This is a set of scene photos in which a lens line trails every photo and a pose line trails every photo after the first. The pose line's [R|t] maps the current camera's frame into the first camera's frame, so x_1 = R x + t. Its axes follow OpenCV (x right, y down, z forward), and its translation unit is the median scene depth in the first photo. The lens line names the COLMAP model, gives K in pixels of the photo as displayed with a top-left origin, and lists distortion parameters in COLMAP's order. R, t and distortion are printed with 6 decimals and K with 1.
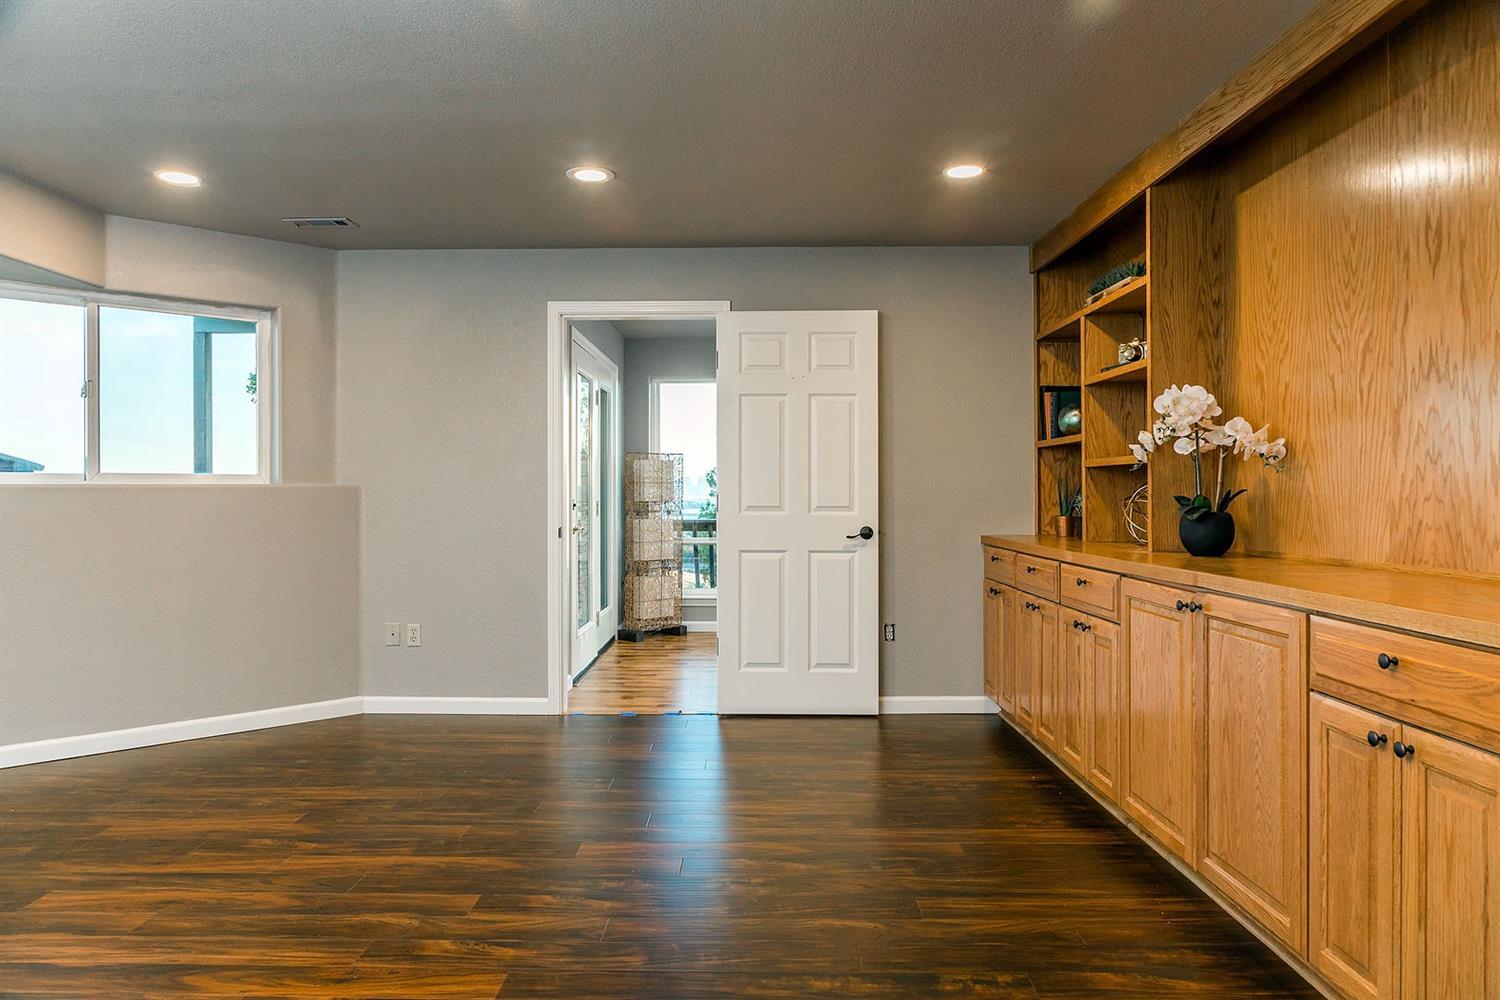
lens RADIAL K [[997.7, 0, 747.6], [0, 997.7, 500.4], [0, 0, 1]] dist [0.000970, 0.002345]
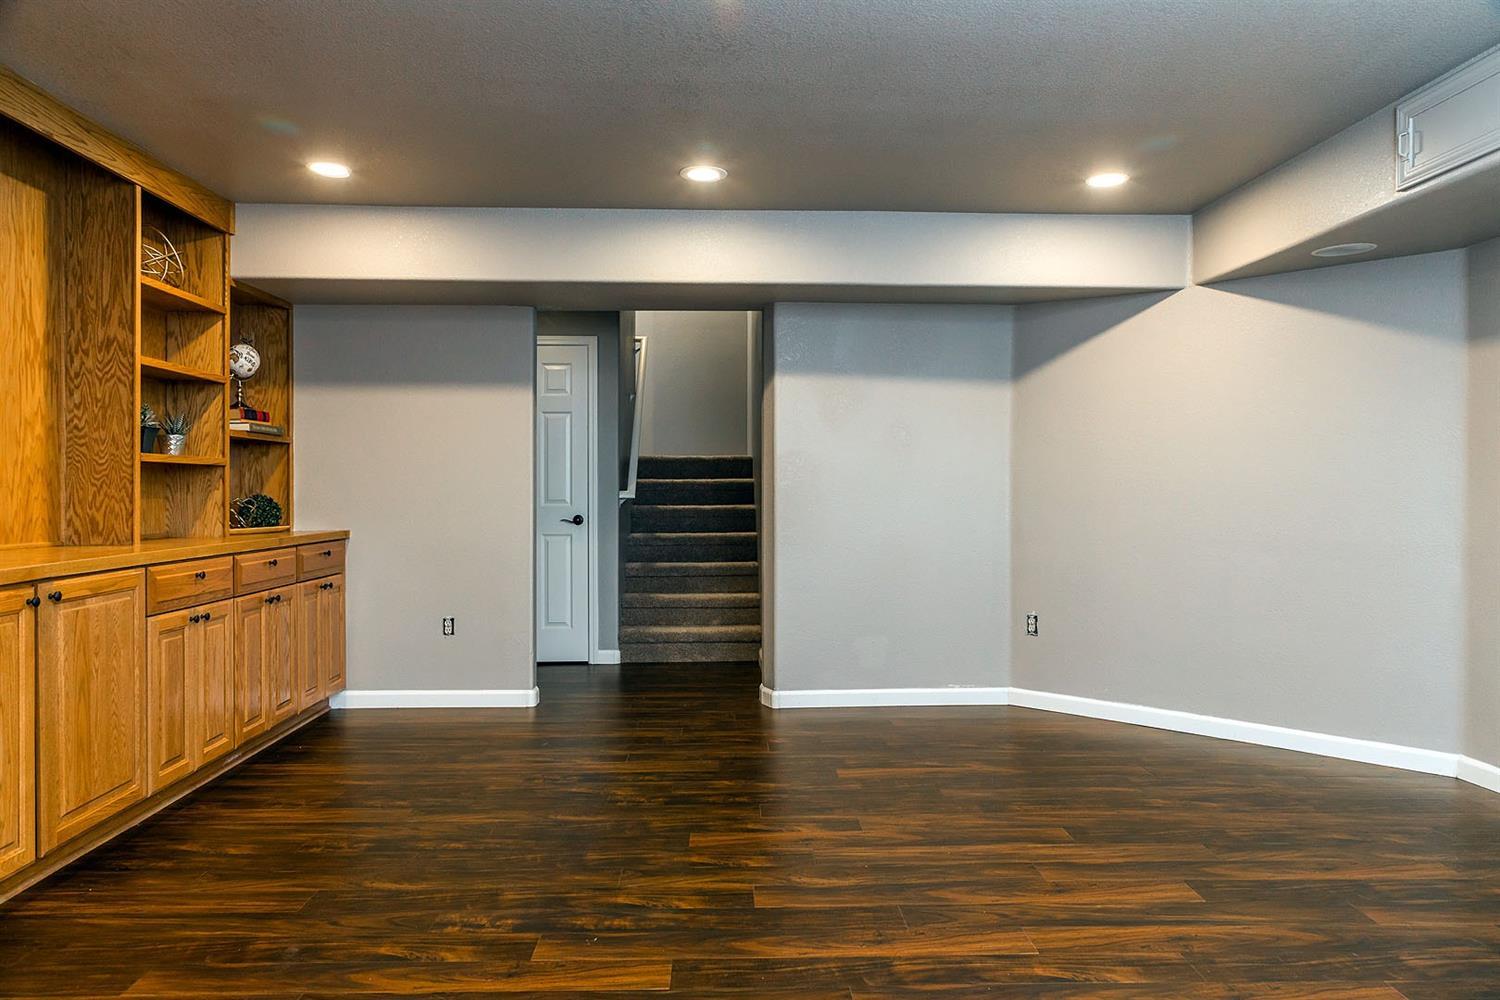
lens RADIAL K [[997.7, 0, 746.7], [0, 997.7, 493.5], [0, 0, 1]] dist [0.000970, 0.002345]
pose [[-0.999254, 0.003199, -0.038478, -0.225417], [0.002836, 0.999951, 0.009497, -0.008644], [0.038506, 0.009381, -0.999214, 1.964438]]
